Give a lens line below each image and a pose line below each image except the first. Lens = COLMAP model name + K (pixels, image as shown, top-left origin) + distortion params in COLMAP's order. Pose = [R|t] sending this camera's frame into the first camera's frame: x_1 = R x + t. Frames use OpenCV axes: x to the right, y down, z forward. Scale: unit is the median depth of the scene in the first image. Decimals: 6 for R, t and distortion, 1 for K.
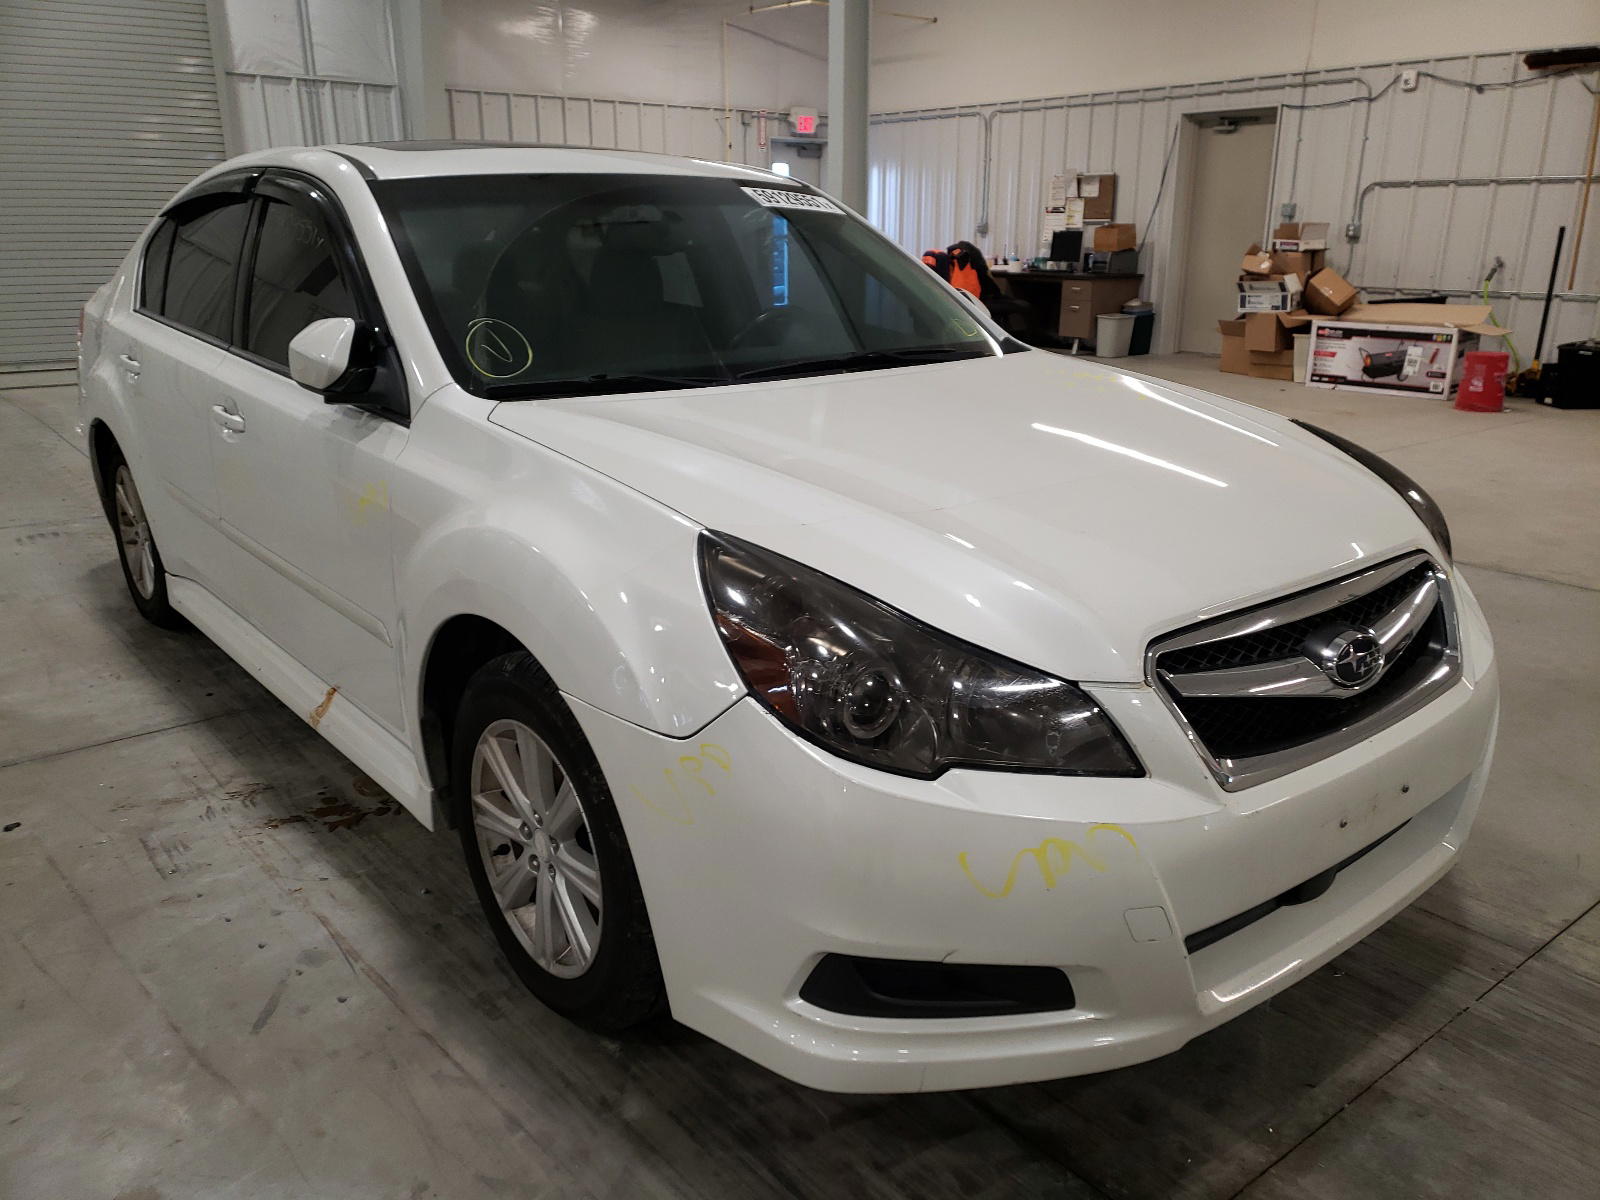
lens RADIAL K [[1213.6, 0, 800.0], [0, 1213.6, 600.0], [0, 0, 1]] dist [0.091969, -0.108628]
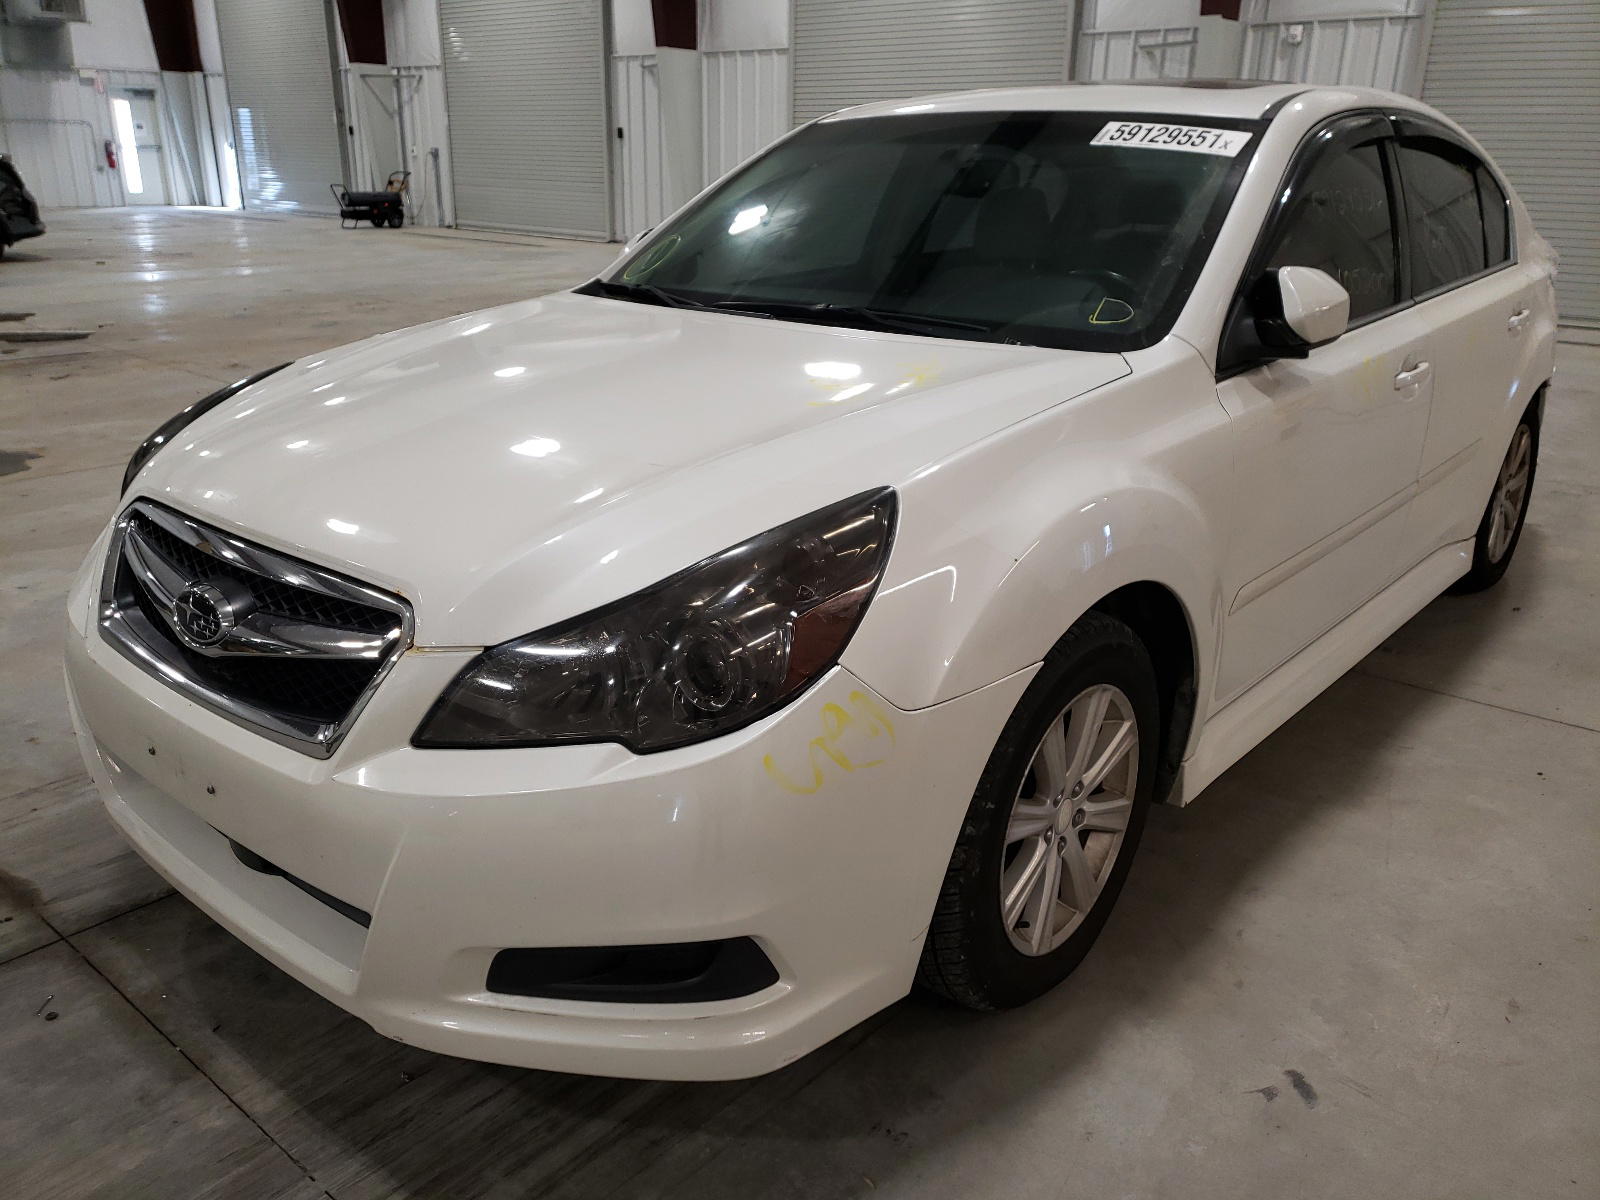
lens RADIAL K [[1213.6, 0, 800.0], [0, 1213.6, 600.0], [0, 0, 1]] dist [0.091969, -0.108628]
pose [[0.191311, 0.329540, -0.924556, 1.274005], [-0.306580, 0.914888, 0.262656, -0.316450], [0.932421, 0.233201, 0.276058, 1.057479]]
